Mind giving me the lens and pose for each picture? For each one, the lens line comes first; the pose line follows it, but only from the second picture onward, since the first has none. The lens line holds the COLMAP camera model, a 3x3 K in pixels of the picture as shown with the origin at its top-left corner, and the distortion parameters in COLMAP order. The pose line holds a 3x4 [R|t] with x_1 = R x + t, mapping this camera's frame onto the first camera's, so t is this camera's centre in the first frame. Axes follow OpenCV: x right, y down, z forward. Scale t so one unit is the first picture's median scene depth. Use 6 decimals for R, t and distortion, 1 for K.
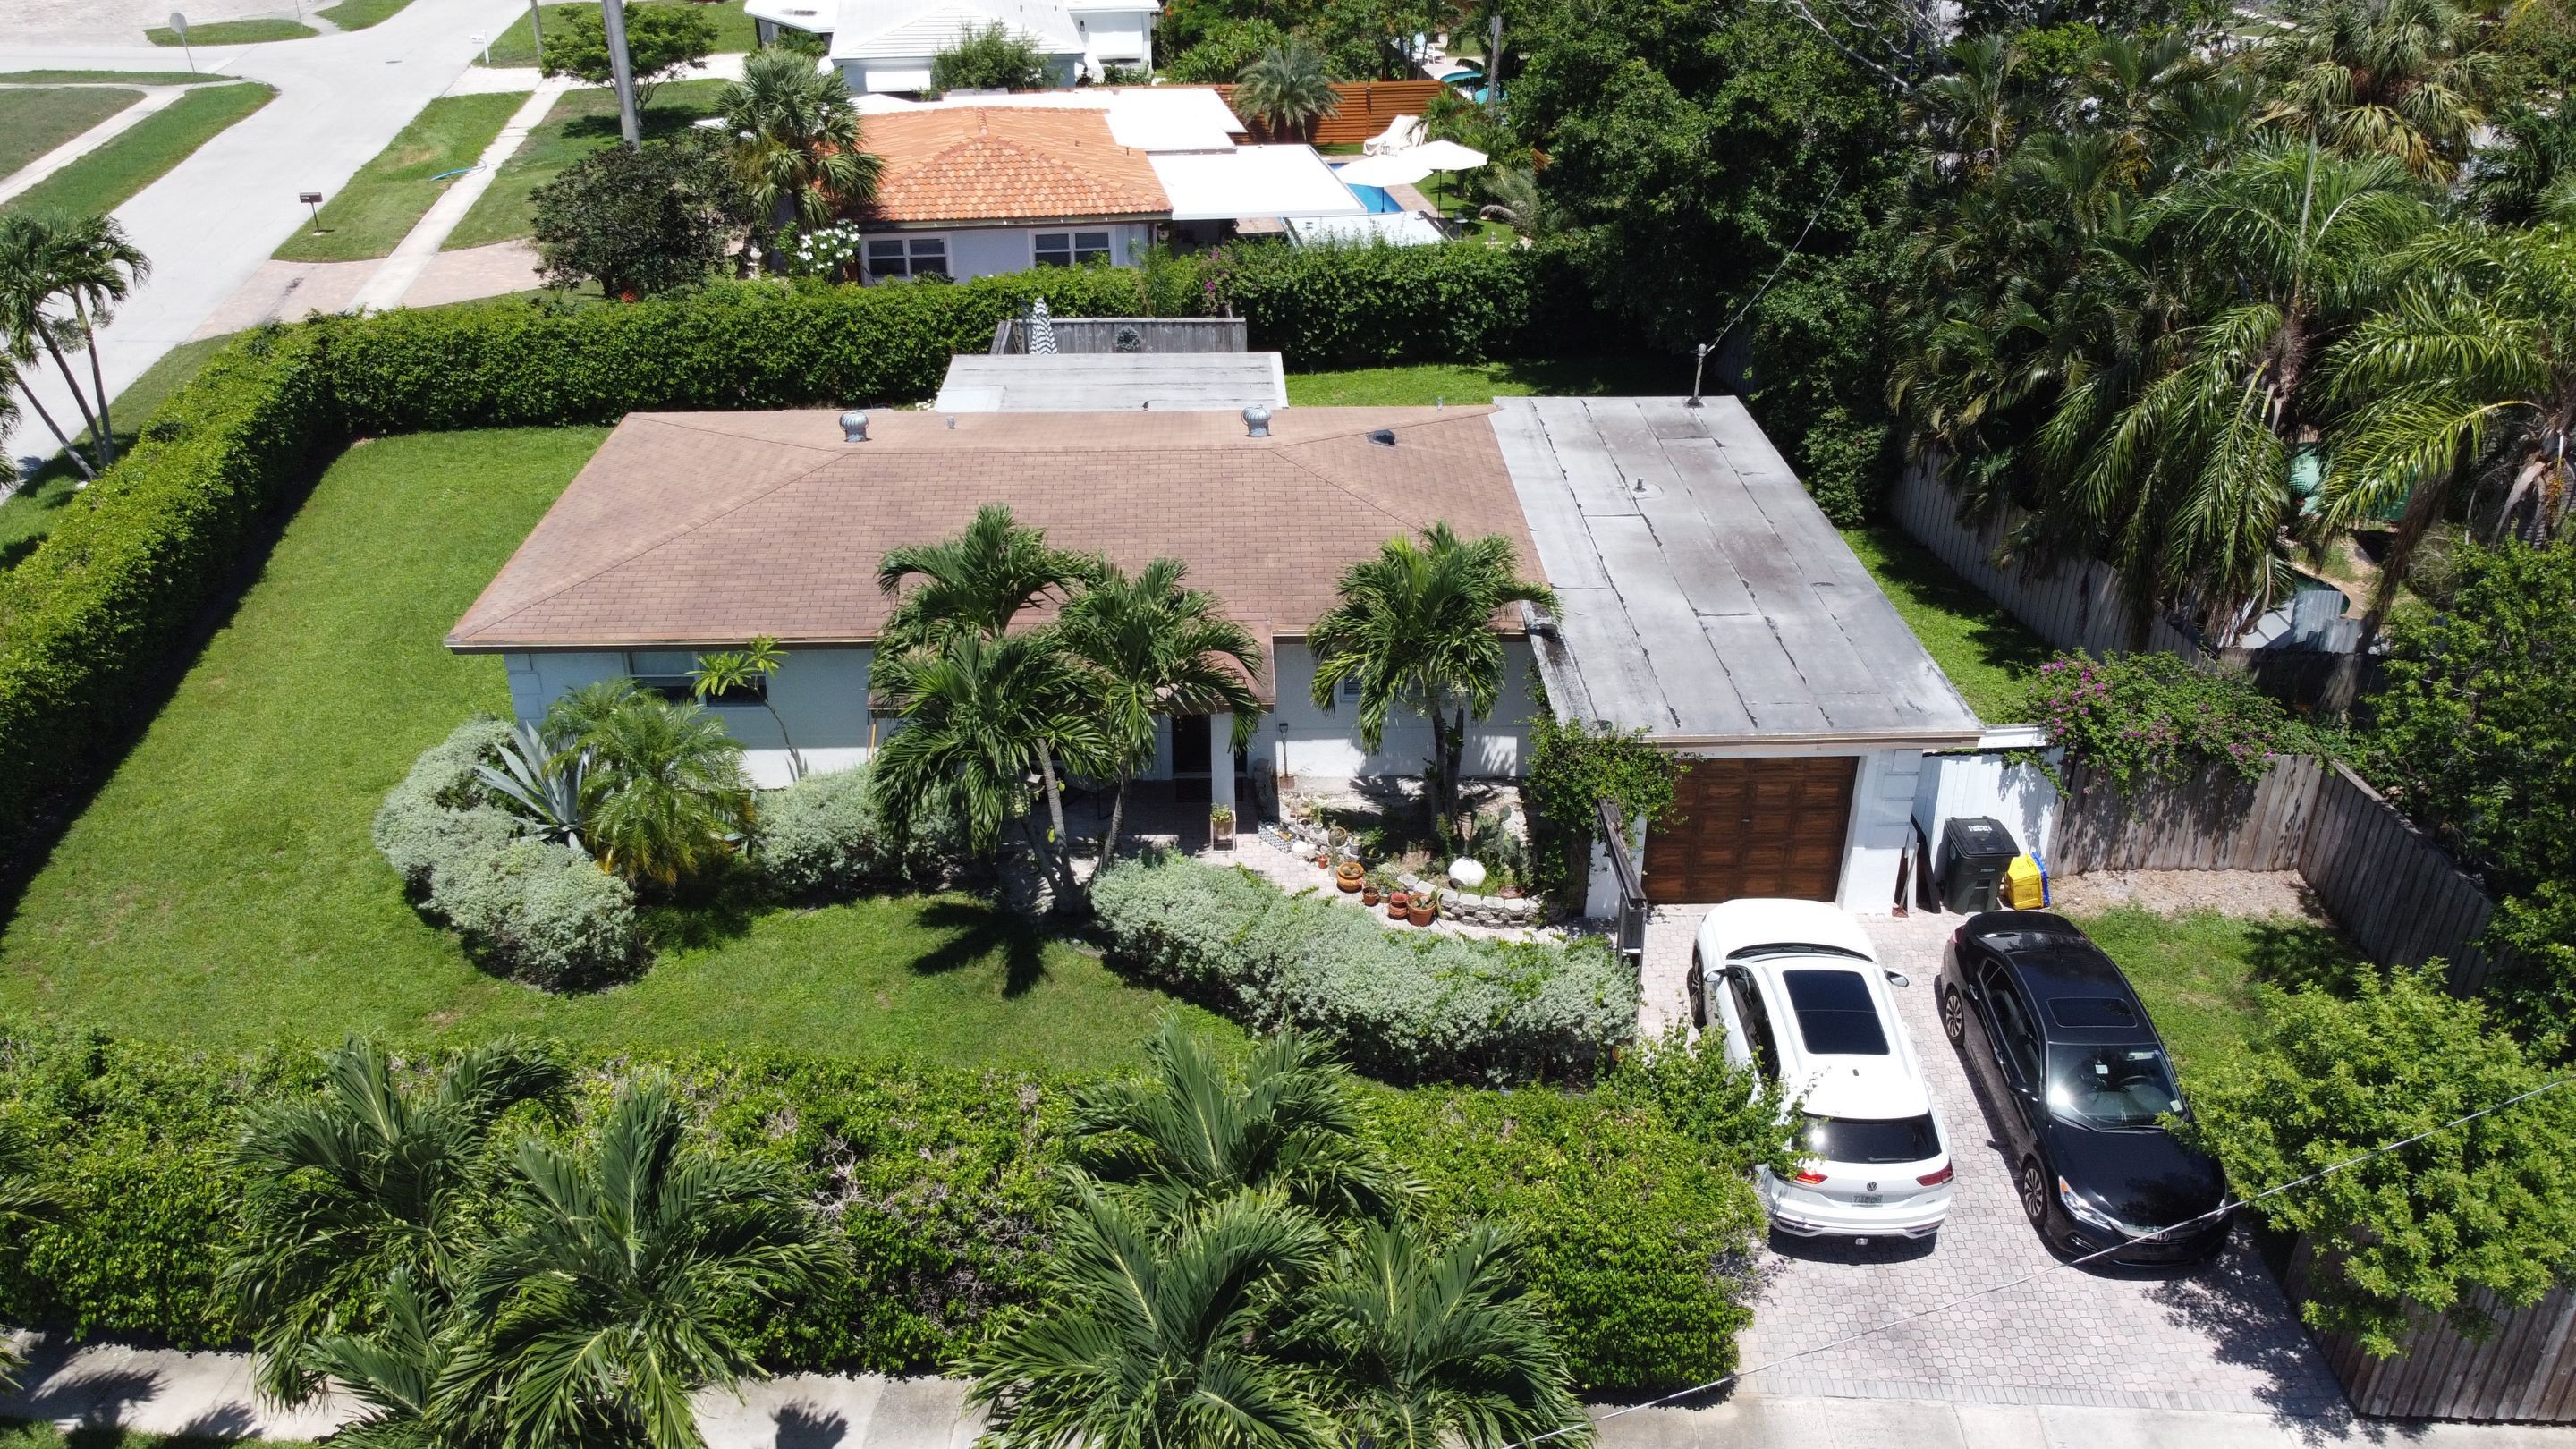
lens RADIAL K [[1977.4, 0, 1283.3], [0, 1977.4, 724.1], [0, 0, 1]] dist [0.008968, 0.001677]
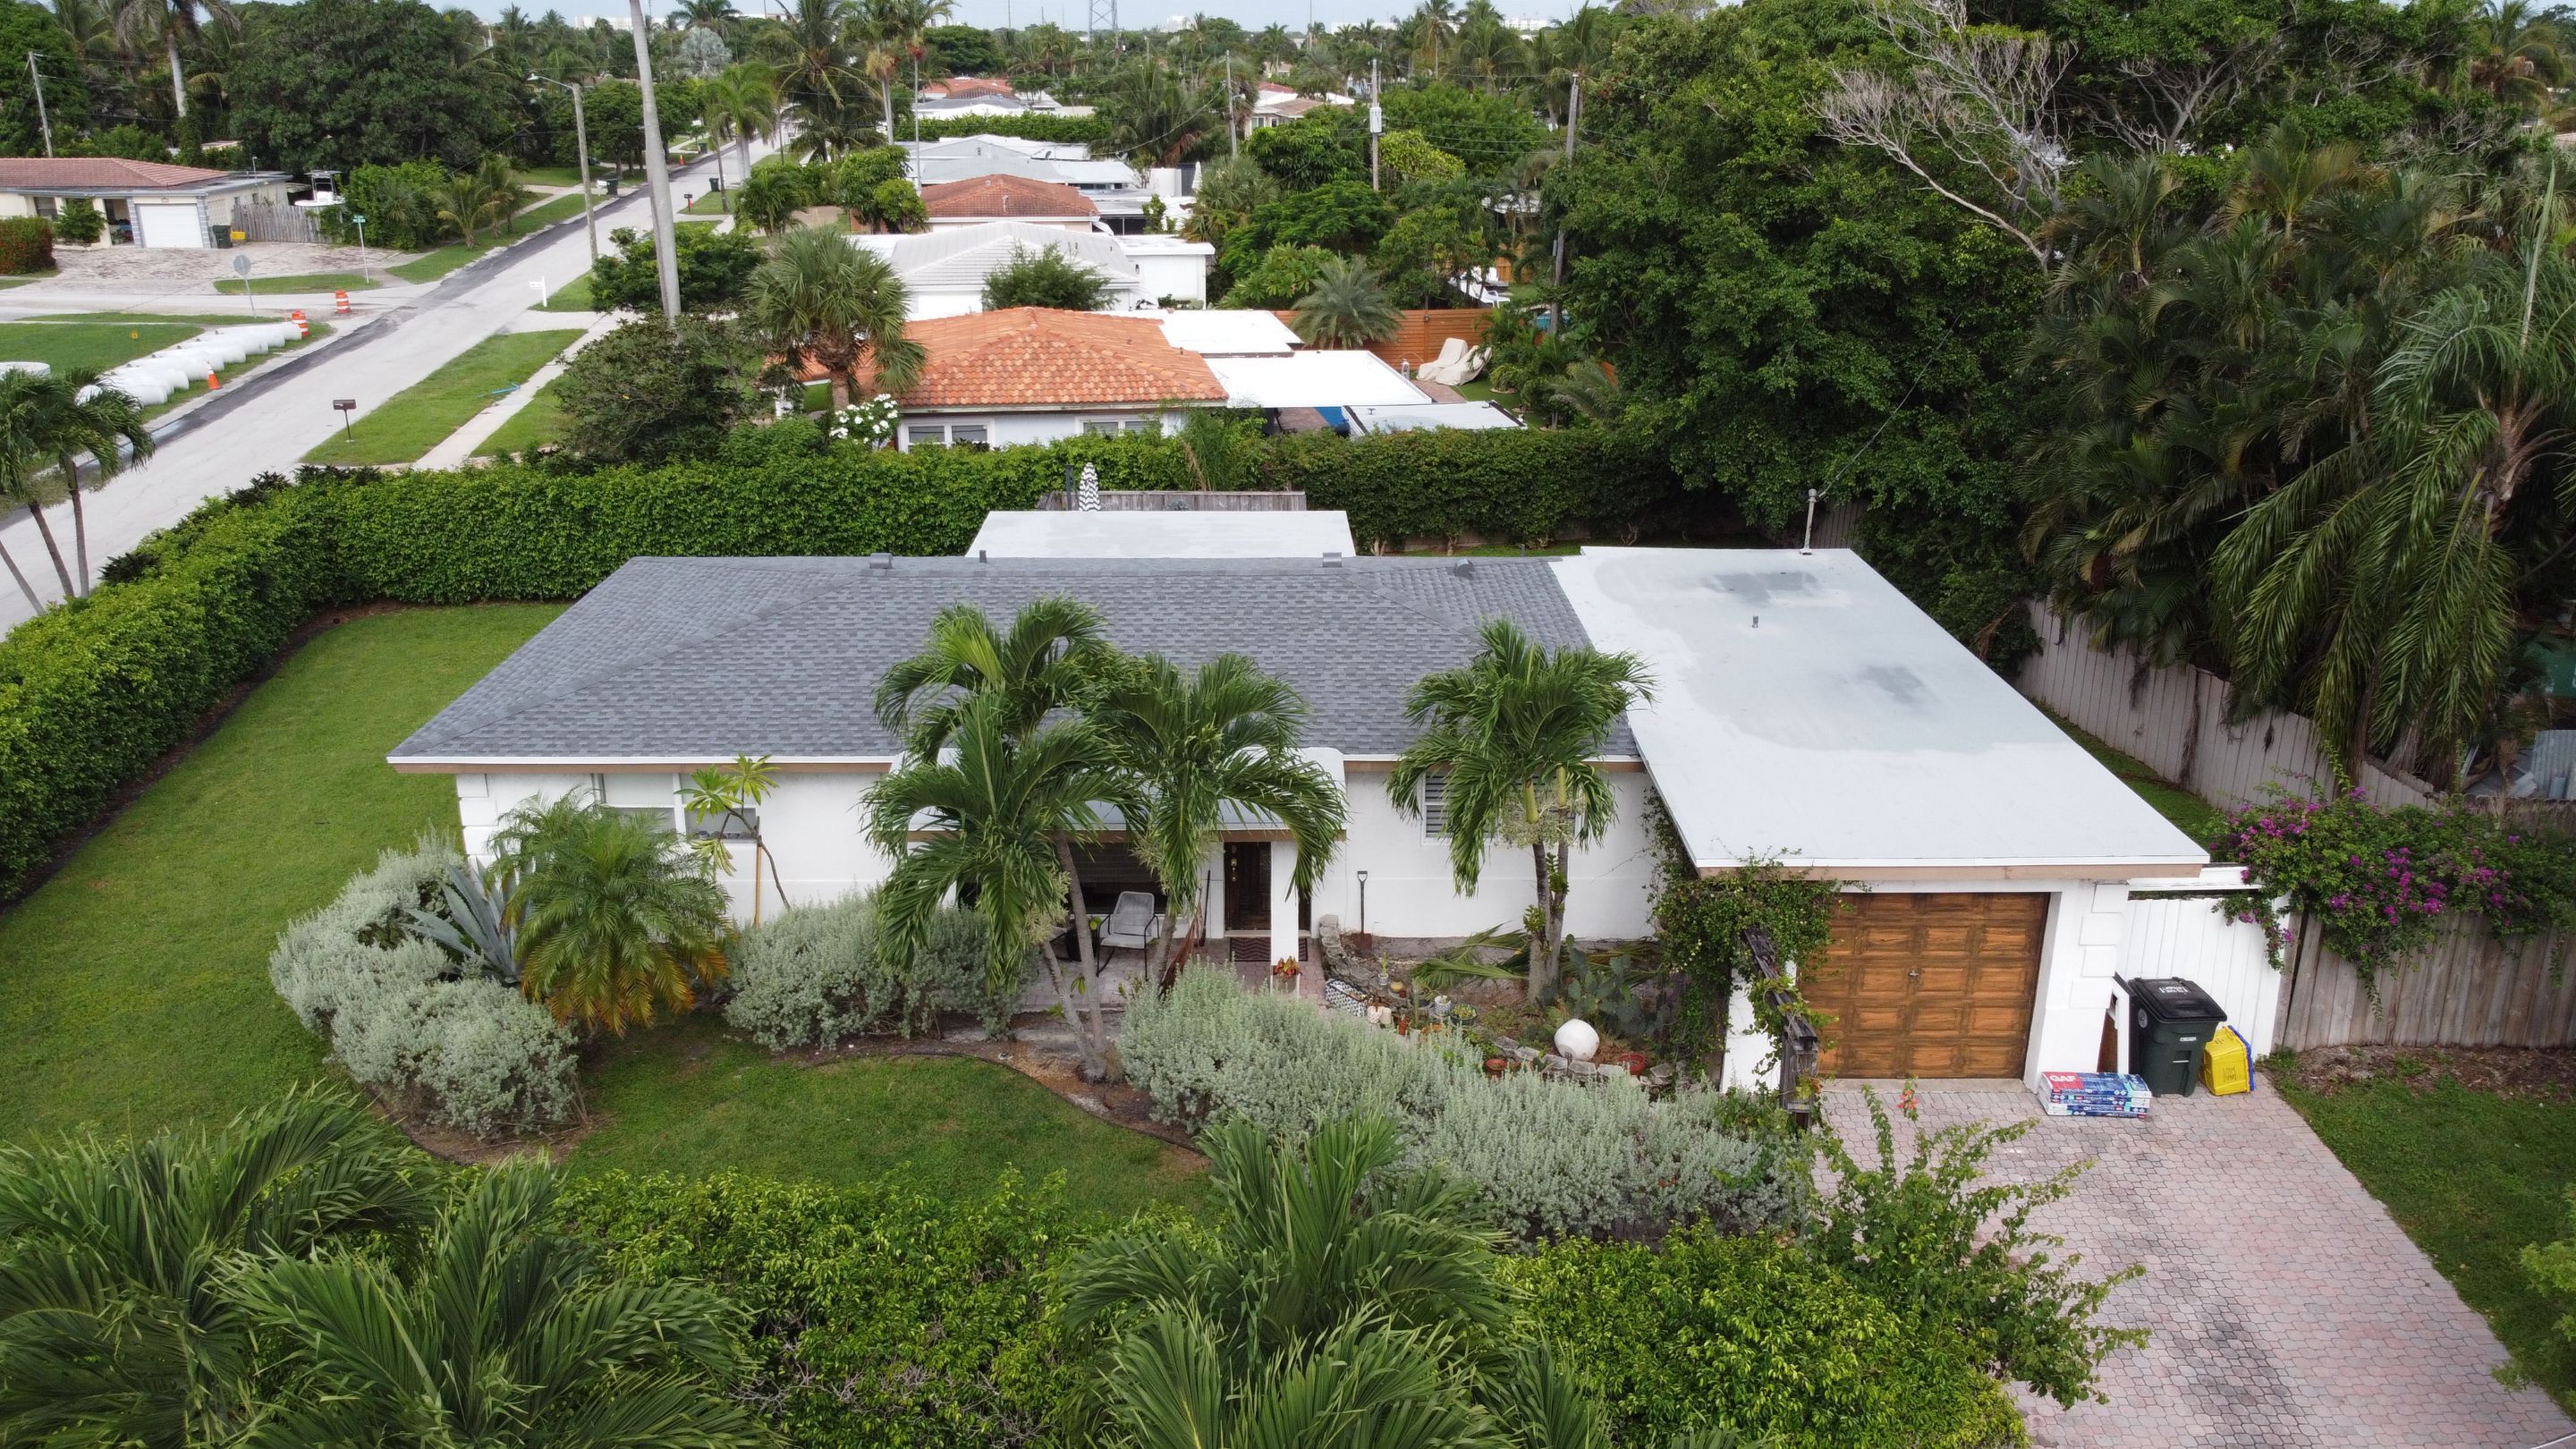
lens RADIAL K [[1956.8, 0, 1286.7], [0, 1956.8, 708.2], [0, 0, 1]] dist [-0.002152, 0.000853]
pose [[0.999800, 0.008704, -0.018010, -0.011820], [-0.011699, 0.984766, -0.173489, 0.063022], [0.016226, 0.173665, 0.984671, 0.125209]]
